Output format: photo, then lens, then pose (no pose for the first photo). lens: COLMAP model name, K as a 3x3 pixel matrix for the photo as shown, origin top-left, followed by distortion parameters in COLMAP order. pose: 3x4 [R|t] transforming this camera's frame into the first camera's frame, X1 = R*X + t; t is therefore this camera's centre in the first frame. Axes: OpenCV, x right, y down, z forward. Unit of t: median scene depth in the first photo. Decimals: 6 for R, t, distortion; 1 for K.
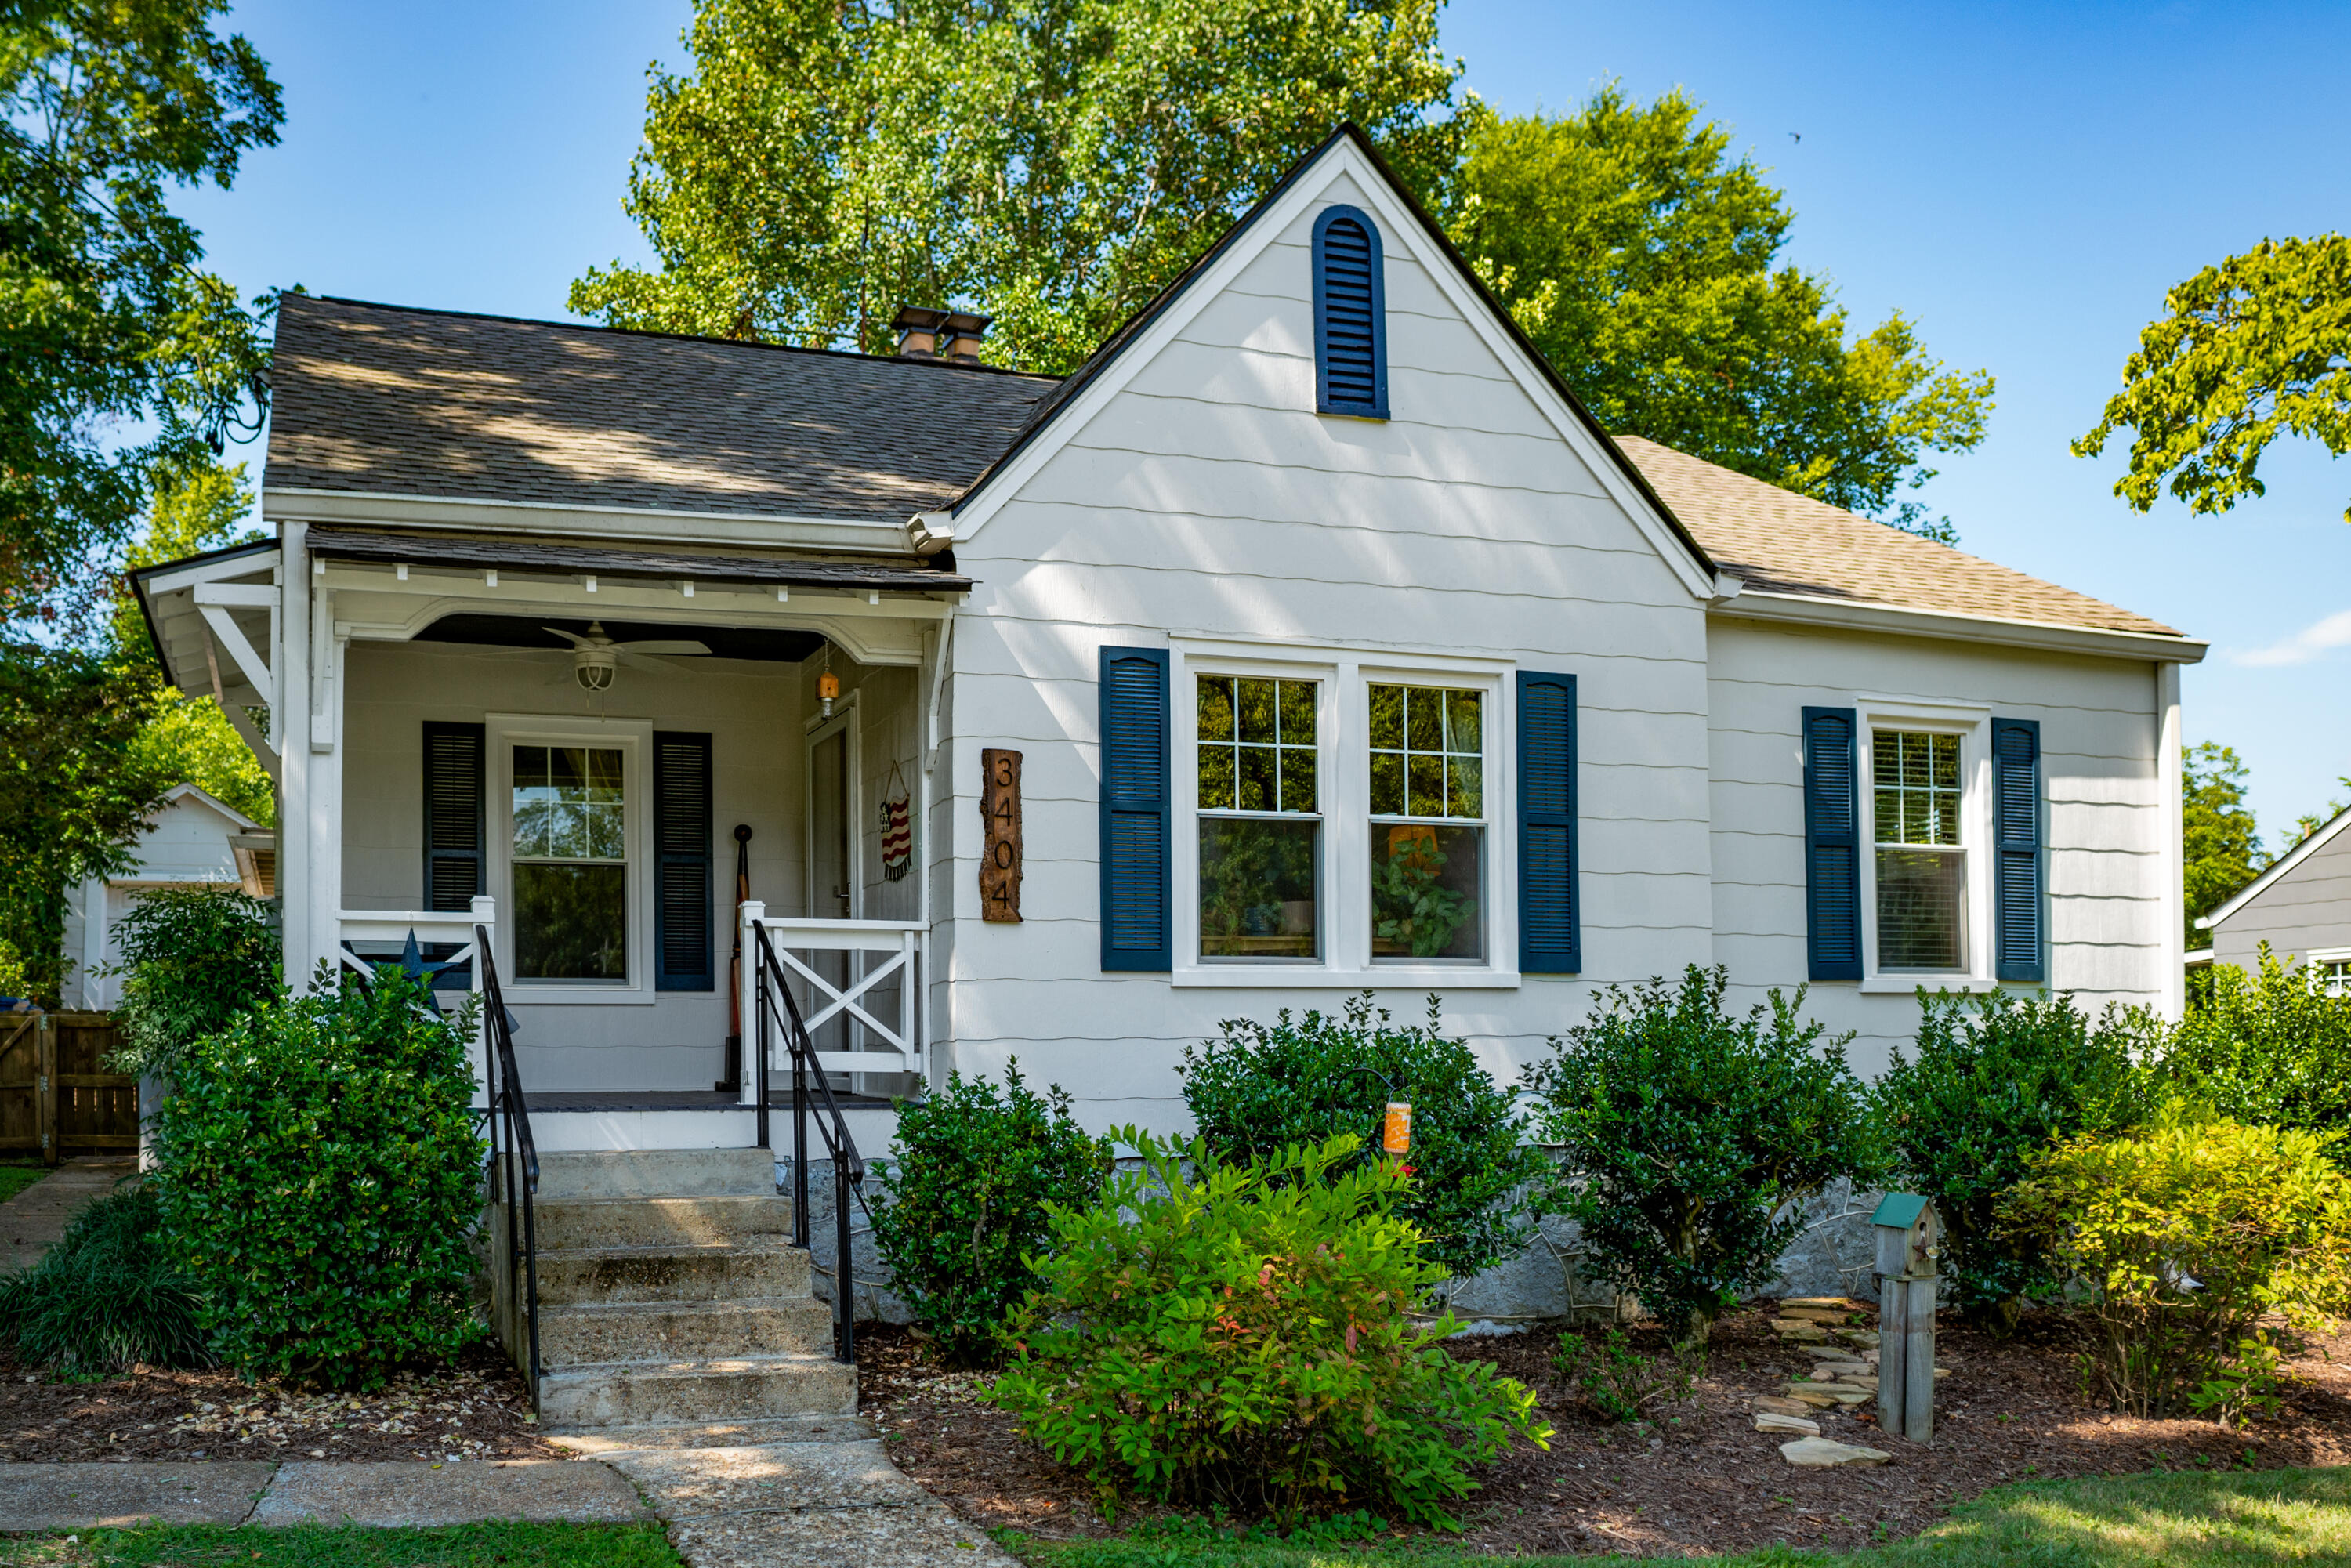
lens RADIAL K [[1874.2, 0, 759.4], [0, 1874.2, 955.6], [0, 0, 1]] dist [-0.008145, -0.007091]
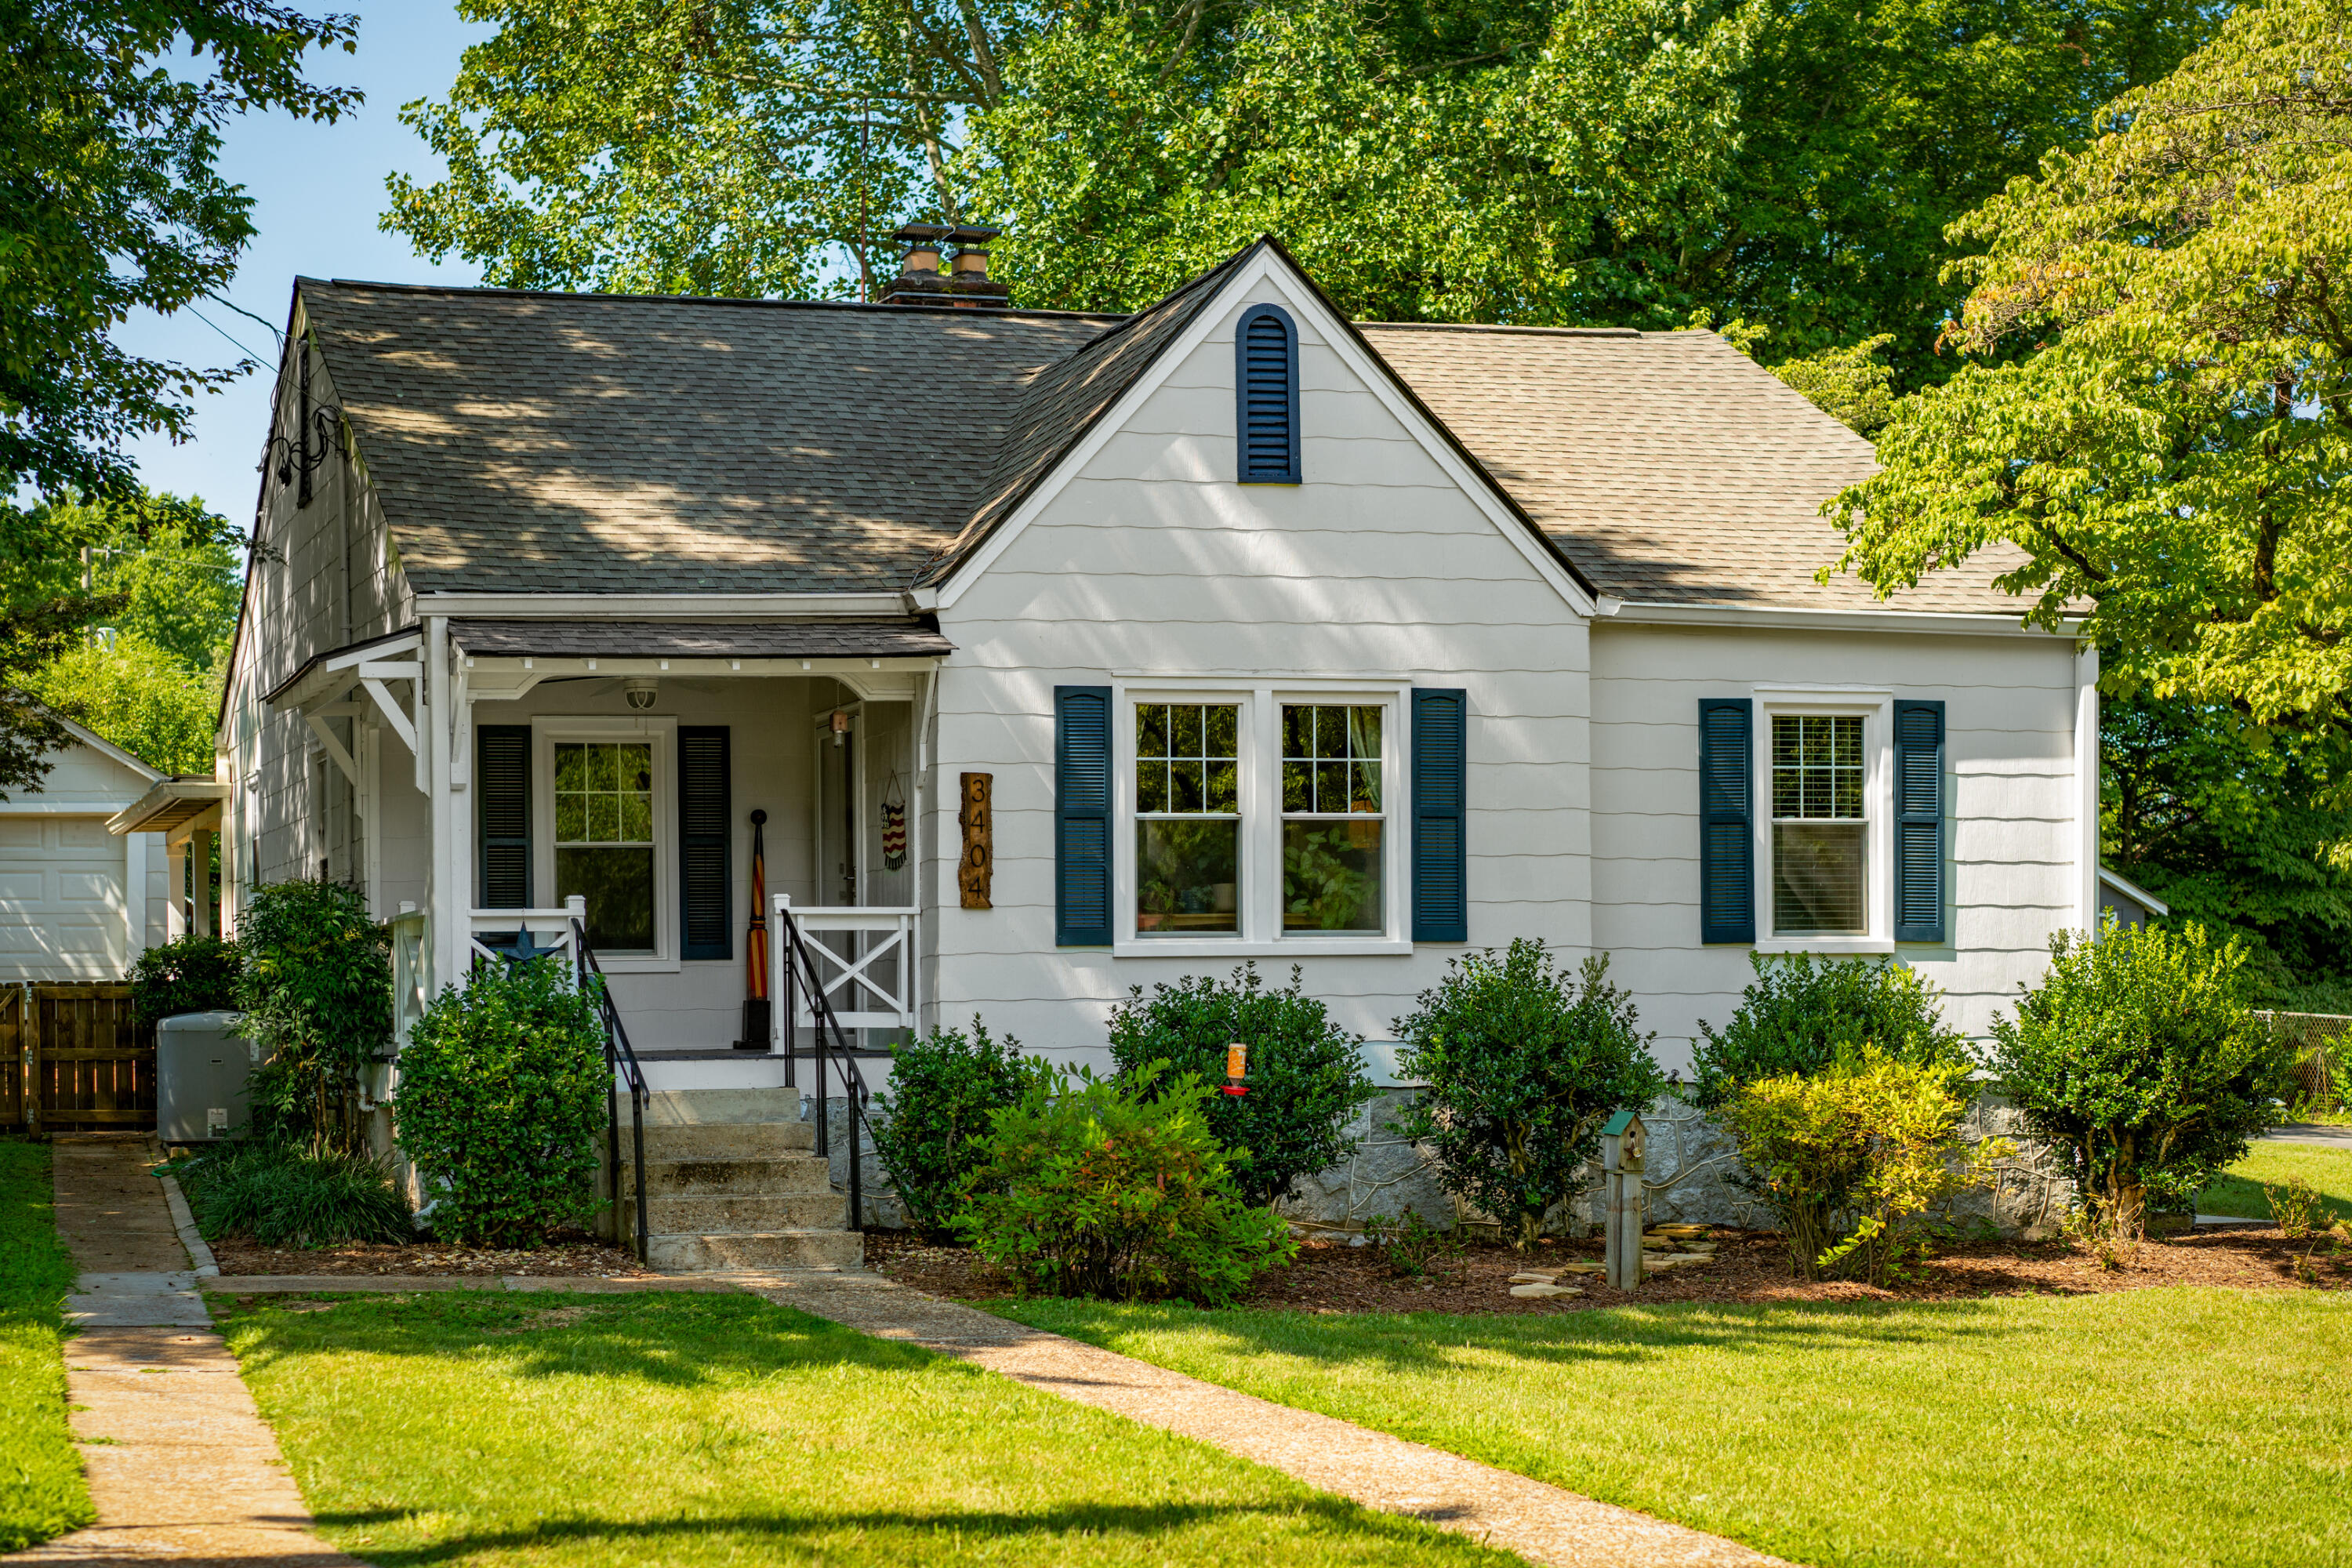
lens RADIAL K [[3781.9, 0, 549.3], [0, 3781.9, 999.6], [0, 0, 1]] dist [0.023284, 0.172205]
pose [[0.999520, -0.009912, -0.029340, -0.082414], [0.011304, 0.998800, 0.047650, -0.078988], [0.028833, -0.047959, 0.998433, -1.517259]]
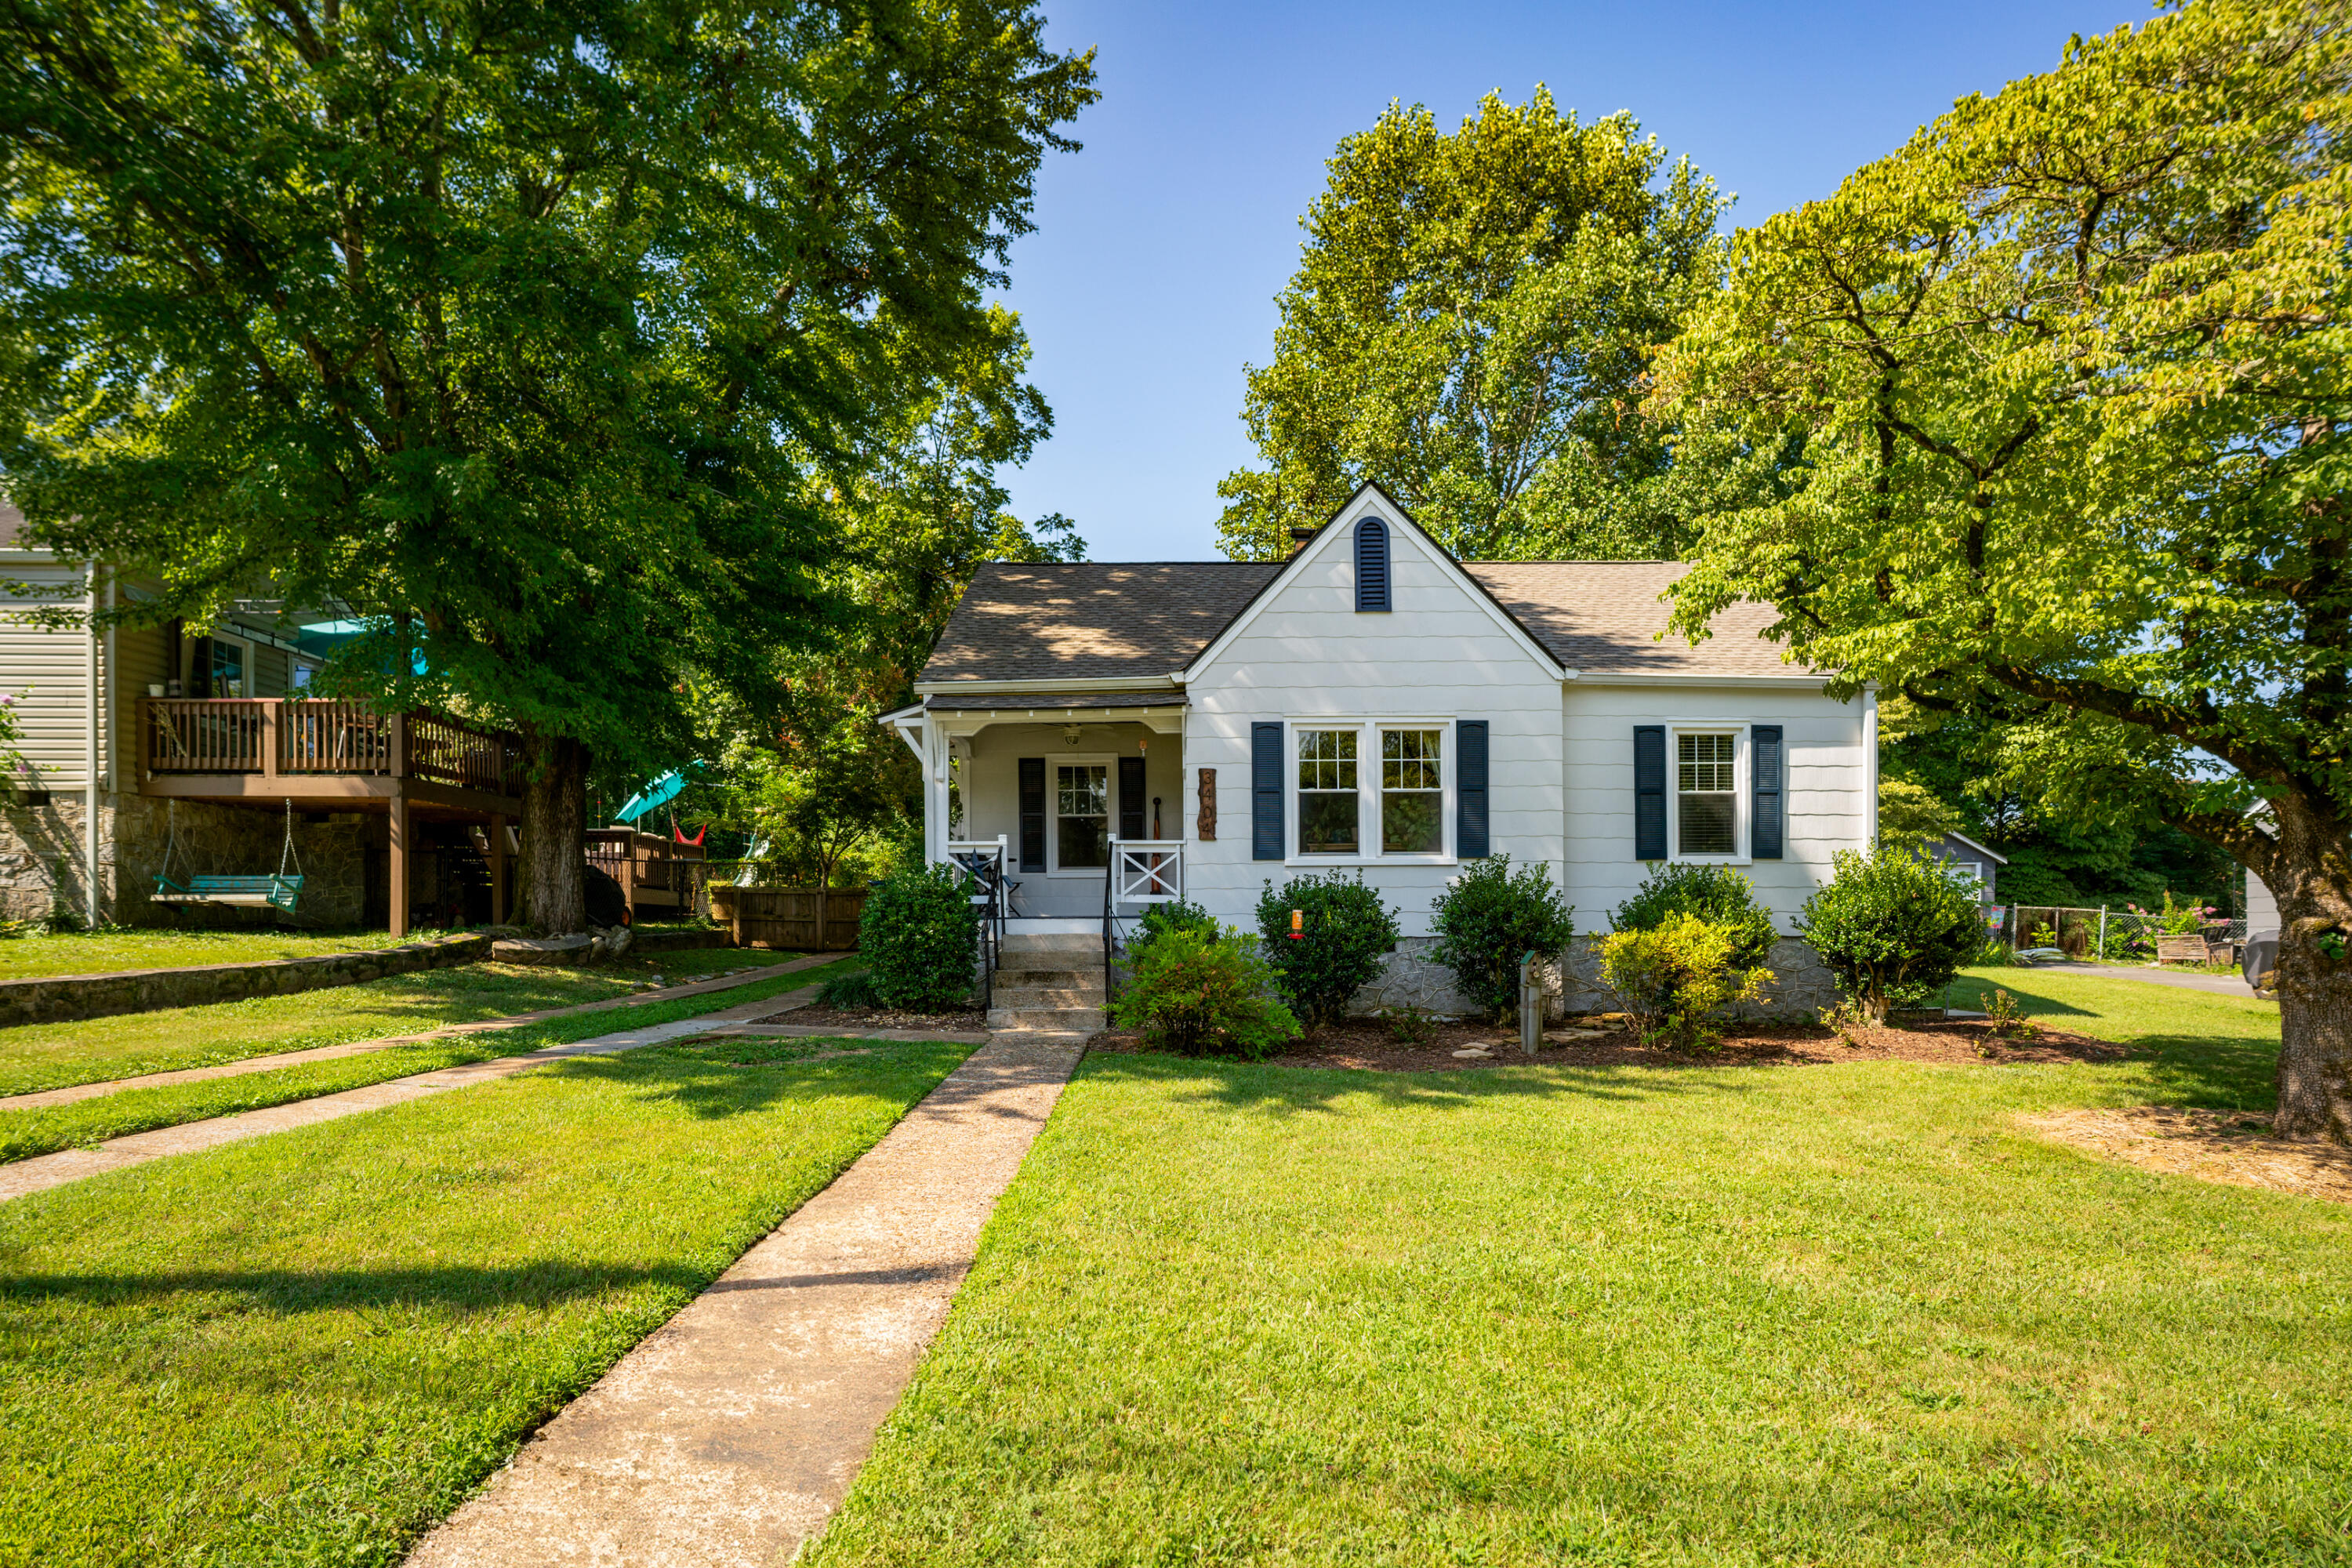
lens RADIAL K [[1239.1, 0, 1167.1], [0, 1239.1, 901.9], [0, 0, 1]] dist [-0.016906, 0.000265]
pose [[0.962124, -0.007090, -0.272518, 0.495241], [0.017919, 0.999145, 0.037271, 0.001144], [0.272021, -0.040743, 0.961428, -0.534157]]
